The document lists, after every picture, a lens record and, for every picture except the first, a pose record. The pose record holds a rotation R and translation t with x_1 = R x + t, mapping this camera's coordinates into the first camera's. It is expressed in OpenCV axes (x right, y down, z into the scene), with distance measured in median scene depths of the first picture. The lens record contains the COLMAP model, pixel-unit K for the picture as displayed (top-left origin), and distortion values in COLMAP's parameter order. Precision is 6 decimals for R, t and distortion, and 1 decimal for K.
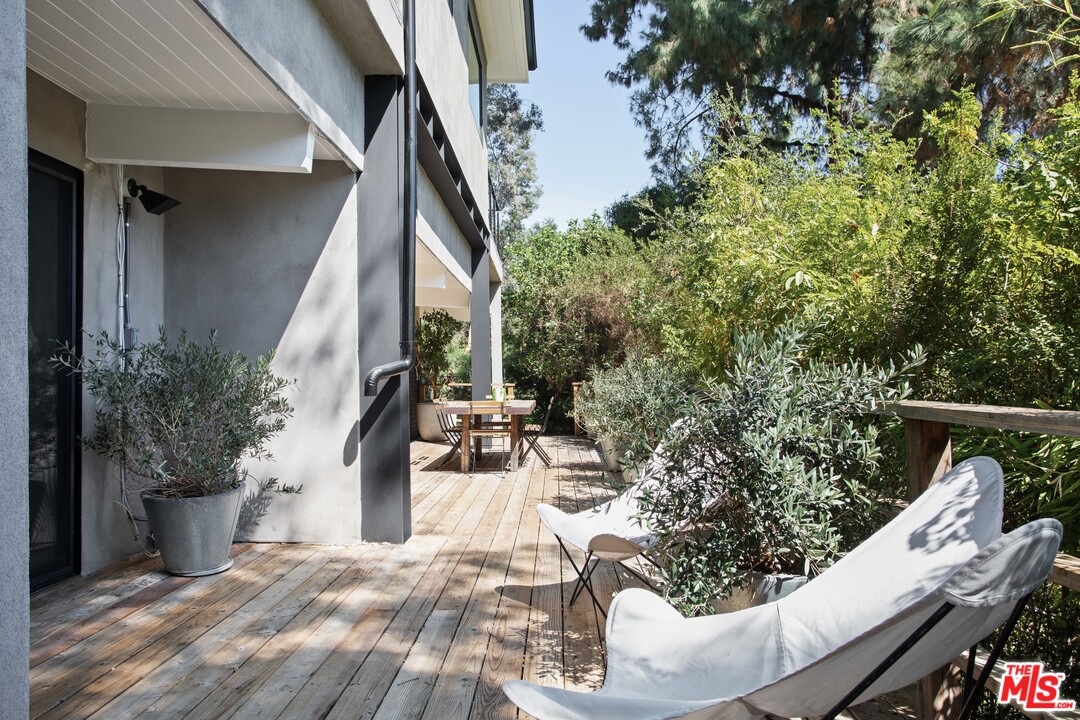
lens RADIAL K [[751.1, 0, 540.0], [0, 751.1, 360.0], [0, 0, 1]] dist [-0.005135, -0.001296]
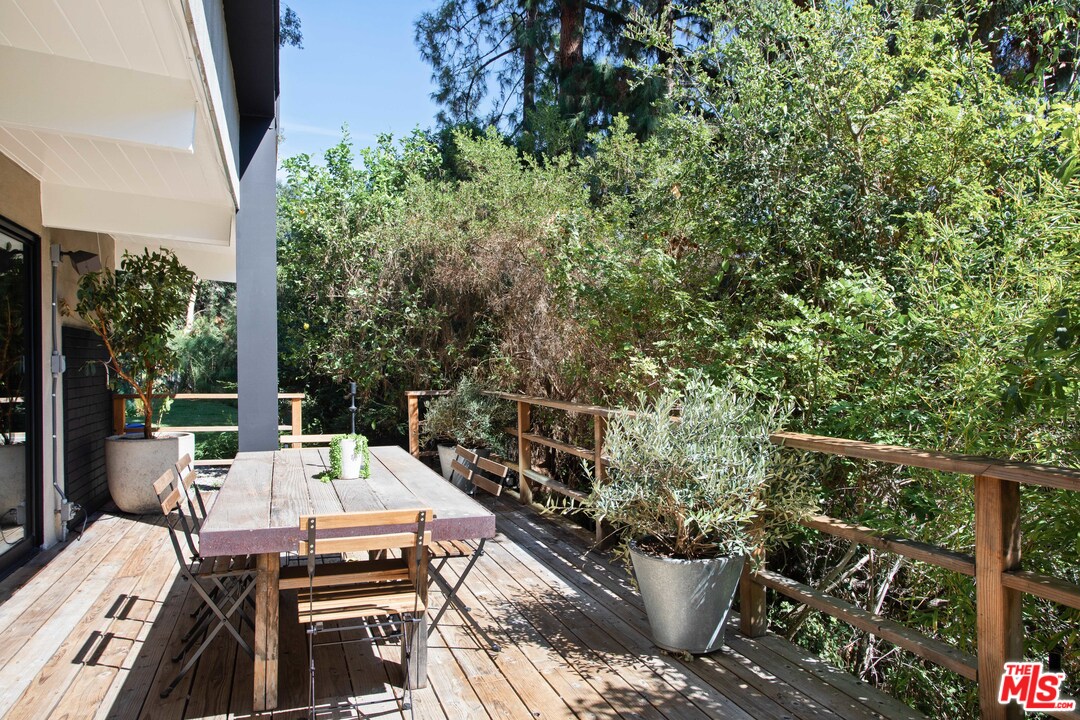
lens RADIAL K [[751.1, 0, 540.0], [0, 751.1, 360.0], [0, 0, 1]] dist [-0.005135, -0.001296]
pose [[0.937908, 0.008922, 0.346769, -0.033439], [-0.014240, 0.999817, 0.012788, -0.001837], [-0.346591, -0.016932, 0.937864, 0.216035]]
